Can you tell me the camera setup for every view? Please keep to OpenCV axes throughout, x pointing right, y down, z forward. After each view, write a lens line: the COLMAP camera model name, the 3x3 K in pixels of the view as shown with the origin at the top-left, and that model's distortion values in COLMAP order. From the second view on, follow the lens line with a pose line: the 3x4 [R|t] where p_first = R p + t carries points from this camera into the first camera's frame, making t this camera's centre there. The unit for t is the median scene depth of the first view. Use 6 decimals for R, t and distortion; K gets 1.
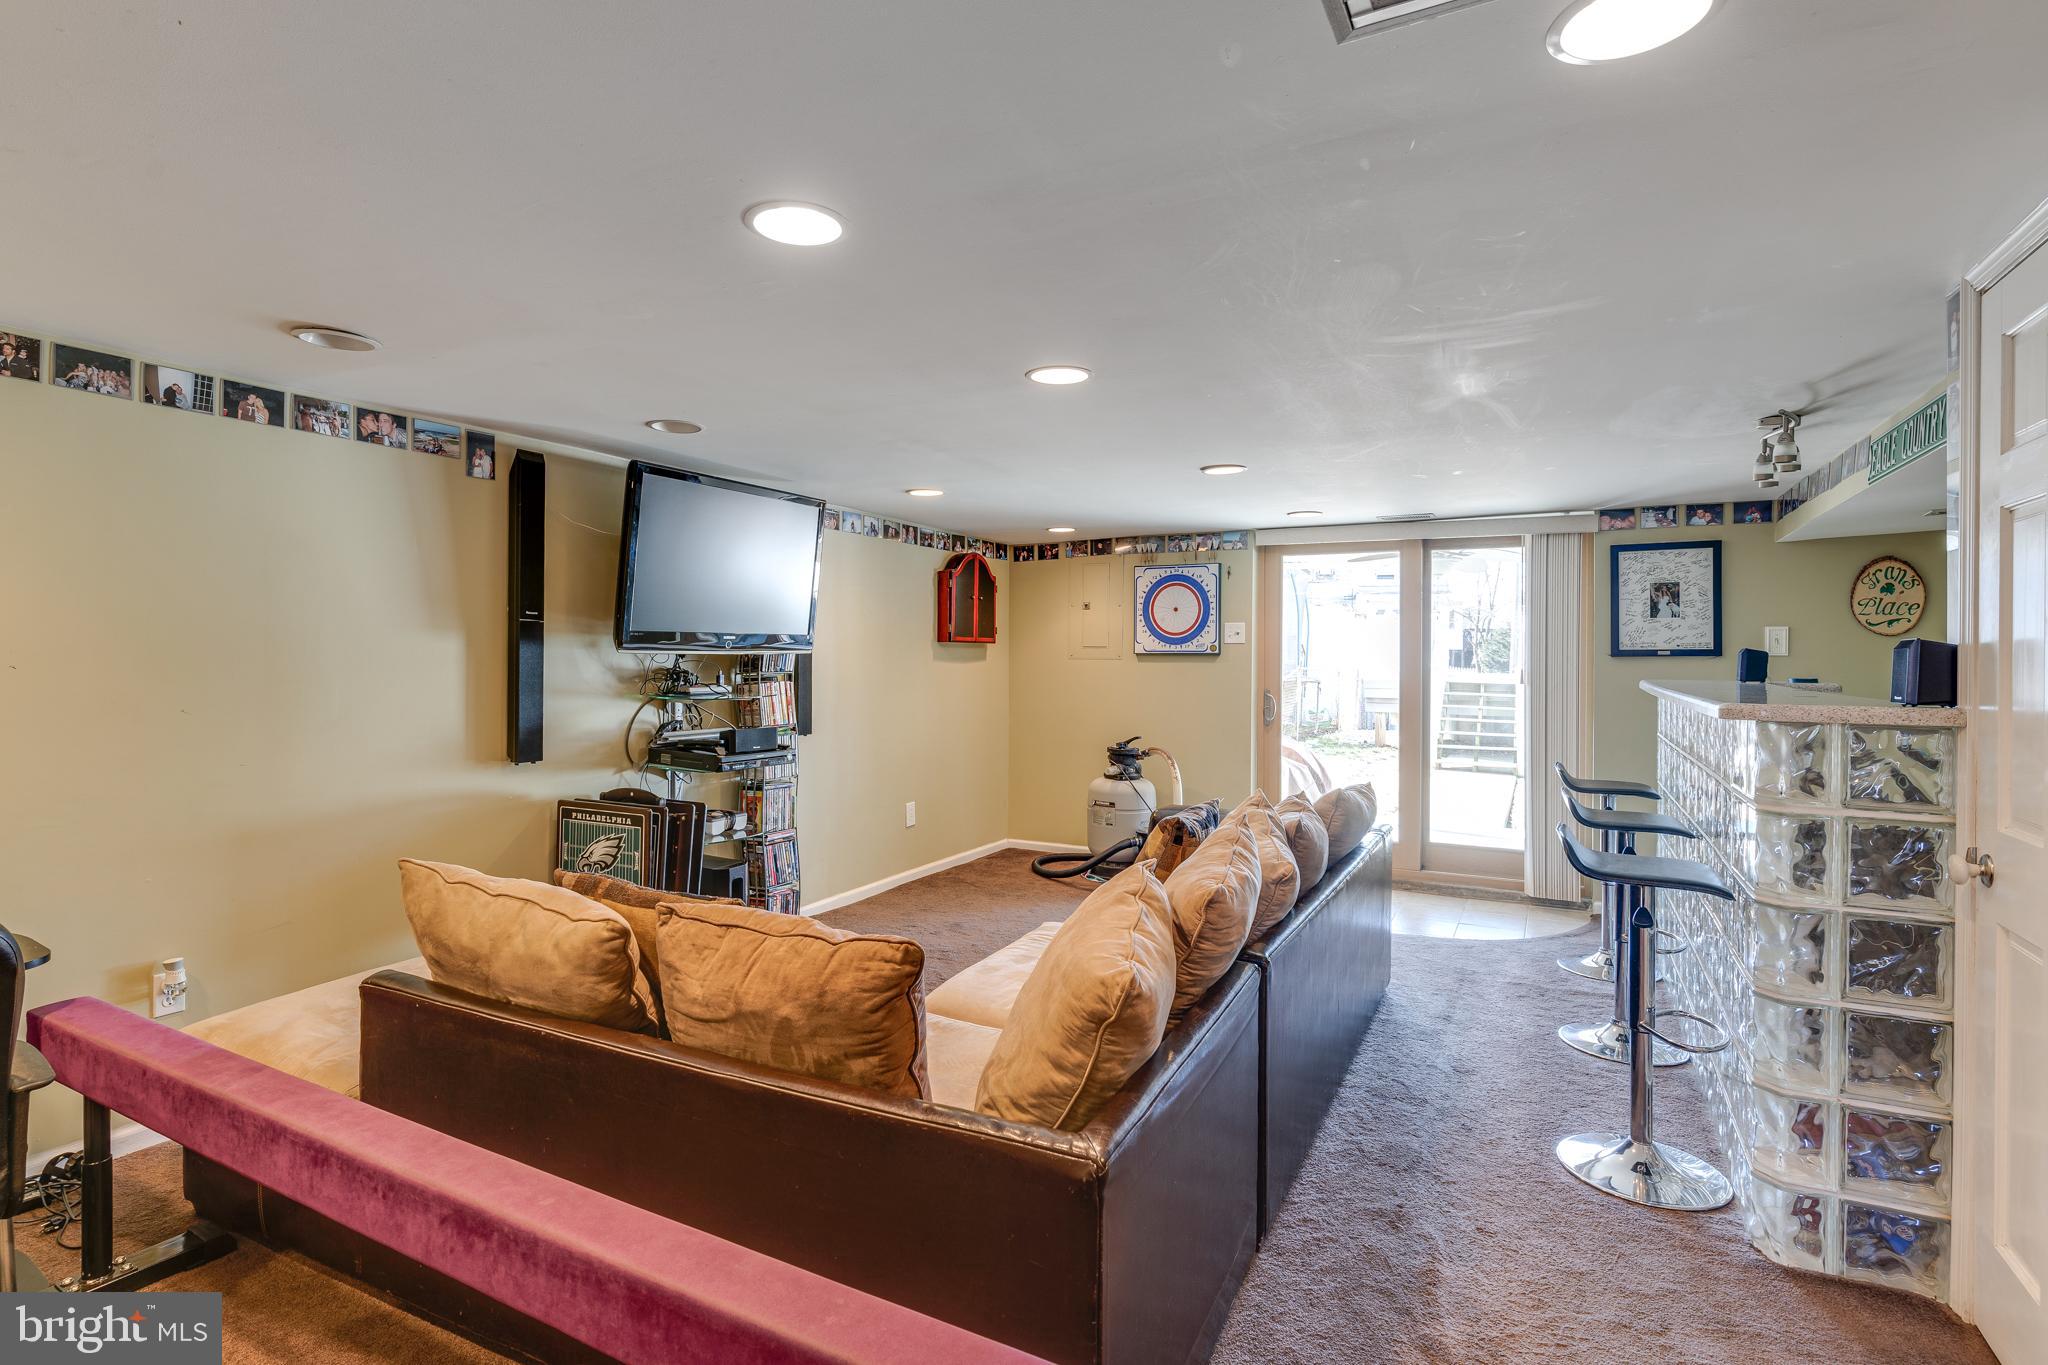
lens RADIAL K [[994.2, 0, 993.9], [0, 994.2, 651.4], [0, 0, 1]] dist [0.001848, -0.000299]
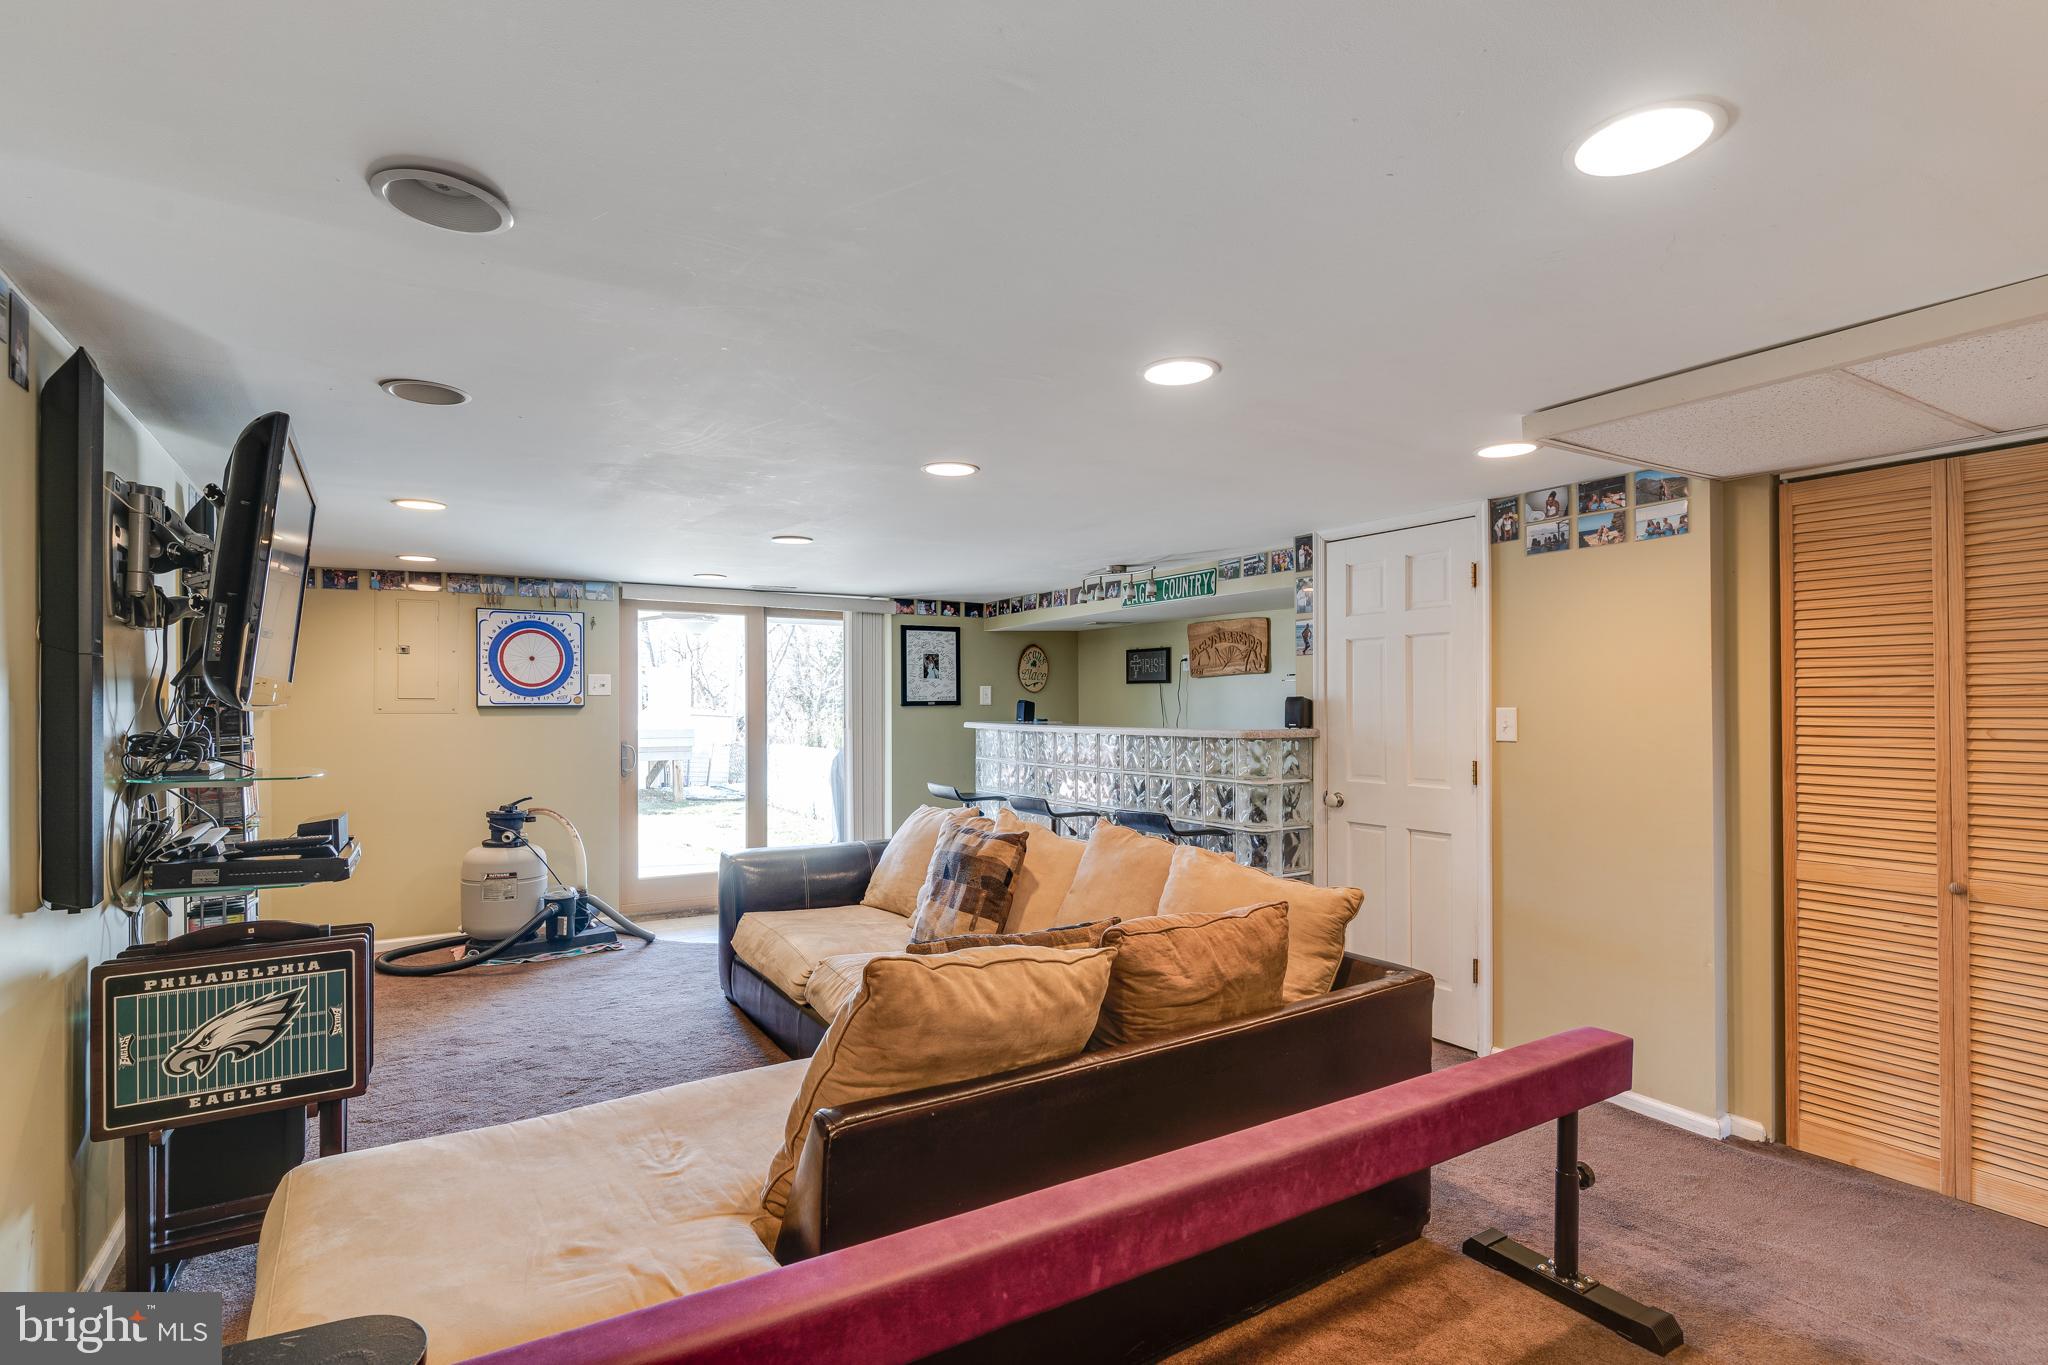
lens RADIAL K [[994.2, 0, 996.3], [0, 994.2, 701.2], [0, 0, 1]] dist [0.001848, -0.000299]
pose [[0.506192, -0.002056, 0.862418, -0.499771], [0.002344, 0.999997, 0.001009, -0.002751], [-0.862418, 0.001511, 0.506195, 0.195404]]
